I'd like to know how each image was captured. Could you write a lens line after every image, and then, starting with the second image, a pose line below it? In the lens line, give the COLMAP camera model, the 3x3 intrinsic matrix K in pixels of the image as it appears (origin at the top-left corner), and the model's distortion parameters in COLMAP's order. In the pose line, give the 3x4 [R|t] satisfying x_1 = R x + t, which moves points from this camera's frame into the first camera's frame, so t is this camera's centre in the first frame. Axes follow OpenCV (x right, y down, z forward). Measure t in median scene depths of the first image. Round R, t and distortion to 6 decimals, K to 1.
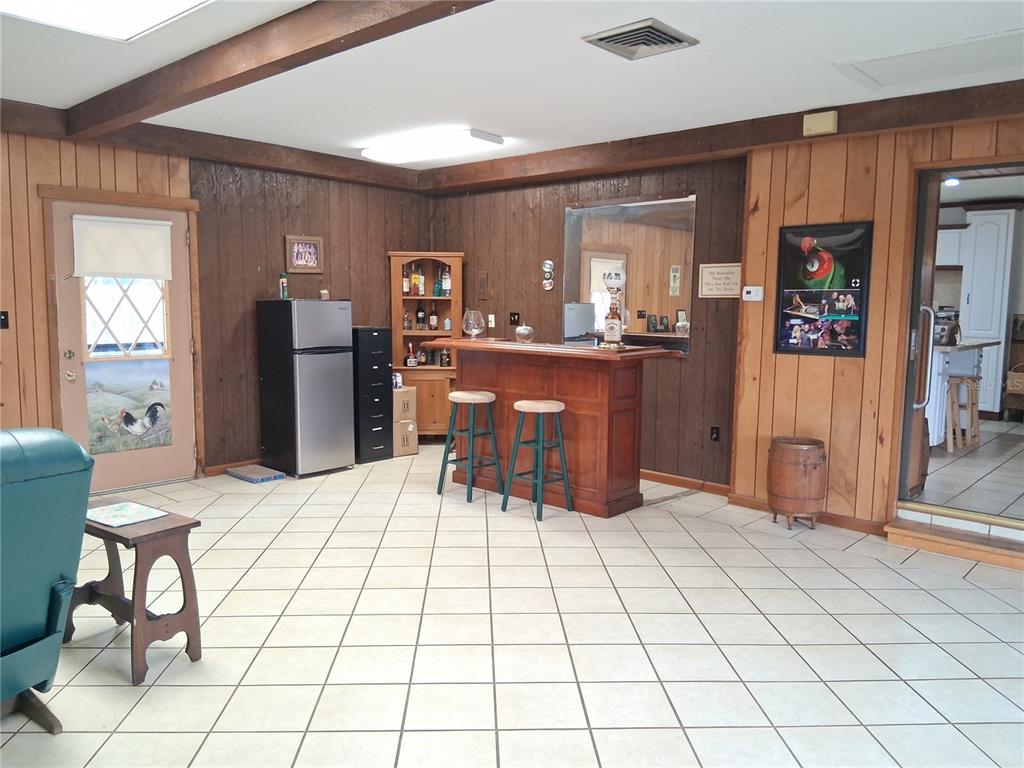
lens RADIAL K [[774.3, 0, 512.6], [0, 774.3, 383.0], [0, 0, 1]] dist [0.090518, -0.131455]
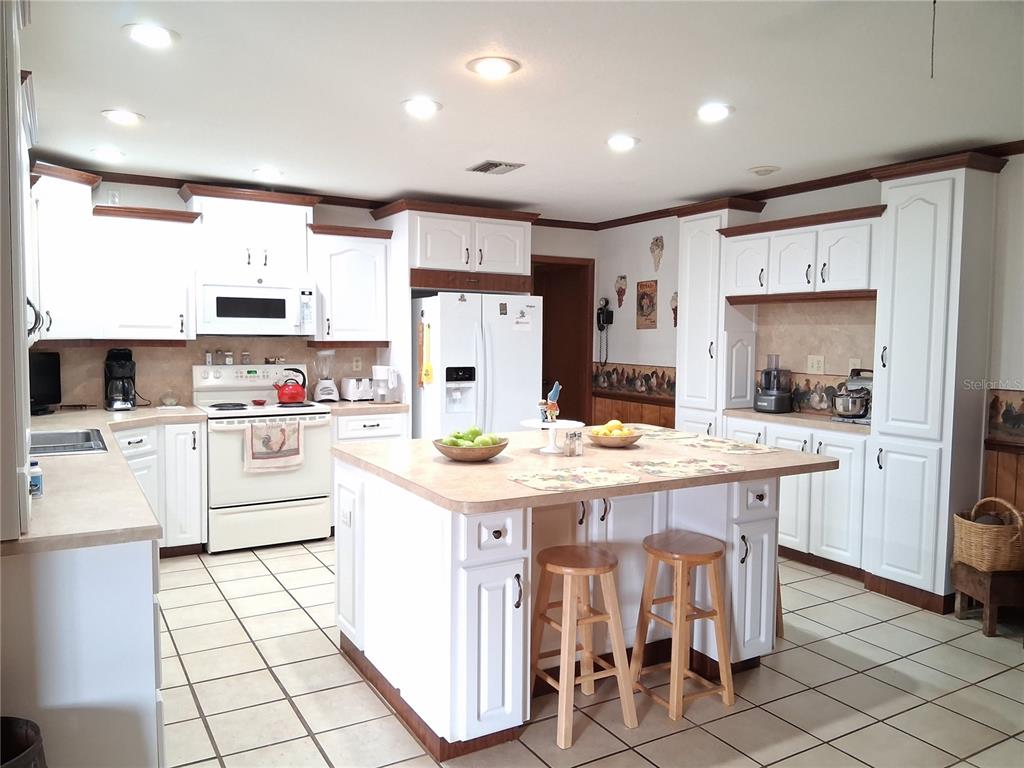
lens RADIAL K [[774.3, 0, 509.6], [0, 774.3, 381.9], [0, 0, 1]] dist [0.090518, -0.131455]
pose [[0.959685, 0.017664, -0.280522, 0.778636], [-0.028500, 0.998995, -0.034595, -0.106195], [0.279629, 0.041195, 0.959224, 0.729267]]
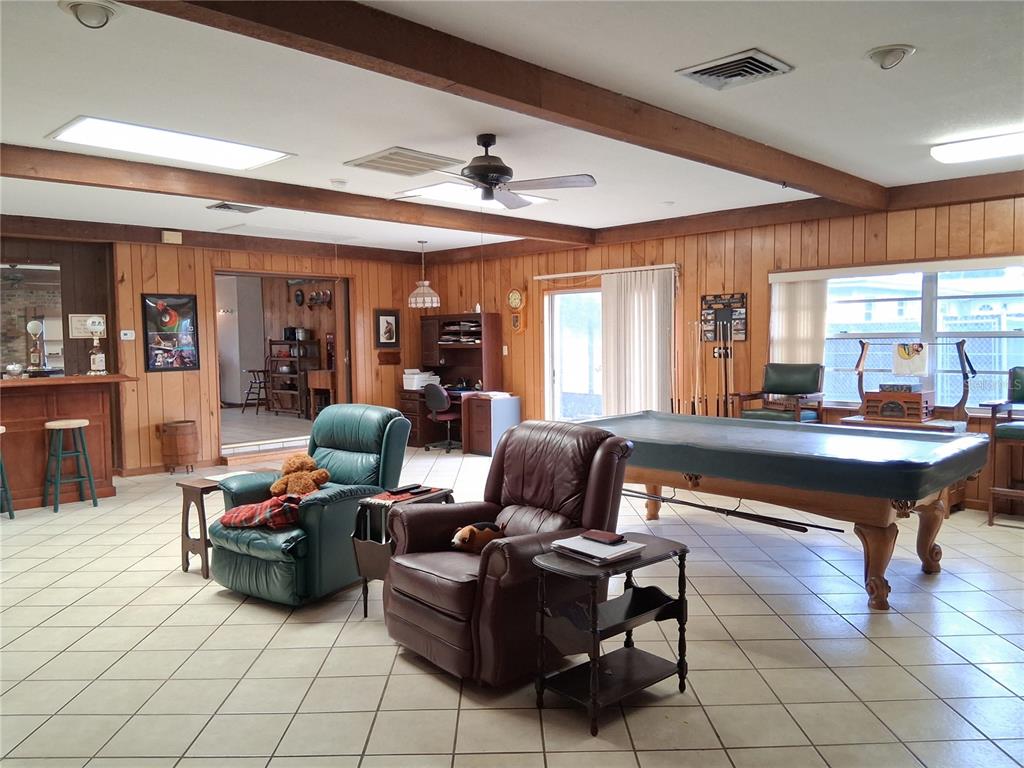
lens RADIAL K [[774.3, 0, 514.0], [0, 774.3, 383.4], [0, 0, 1]] dist [0.090518, -0.131455]
pose [[0.032935, -0.076964, 0.996490, -1.175913], [0.118209, 0.990333, 0.072581, -0.041762], [-0.992442, 0.115404, 0.041714, 0.190279]]
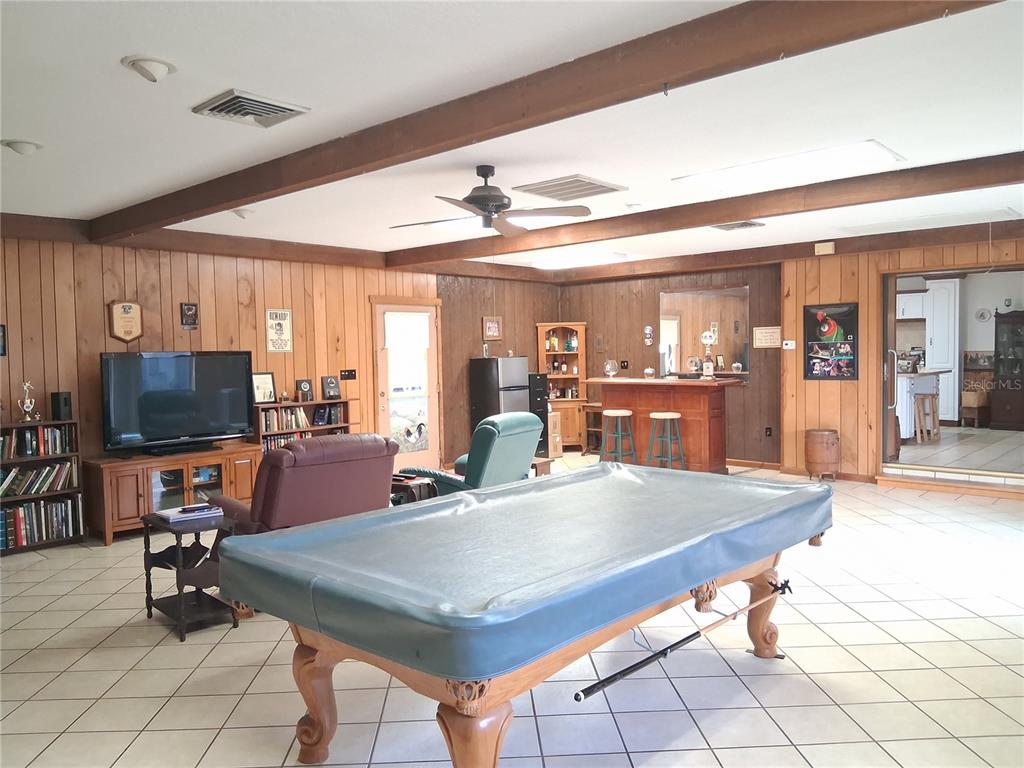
lens RADIAL K [[774.3, 0, 508.8], [0, 774.3, 384.9], [0, 0, 1]] dist [0.090518, -0.131455]
pose [[0.999494, -0.031659, -0.003040, -0.282713], [0.031417, 0.997661, -0.060715, 0.052353], [0.004955, 0.060589, 0.998151, -0.652298]]
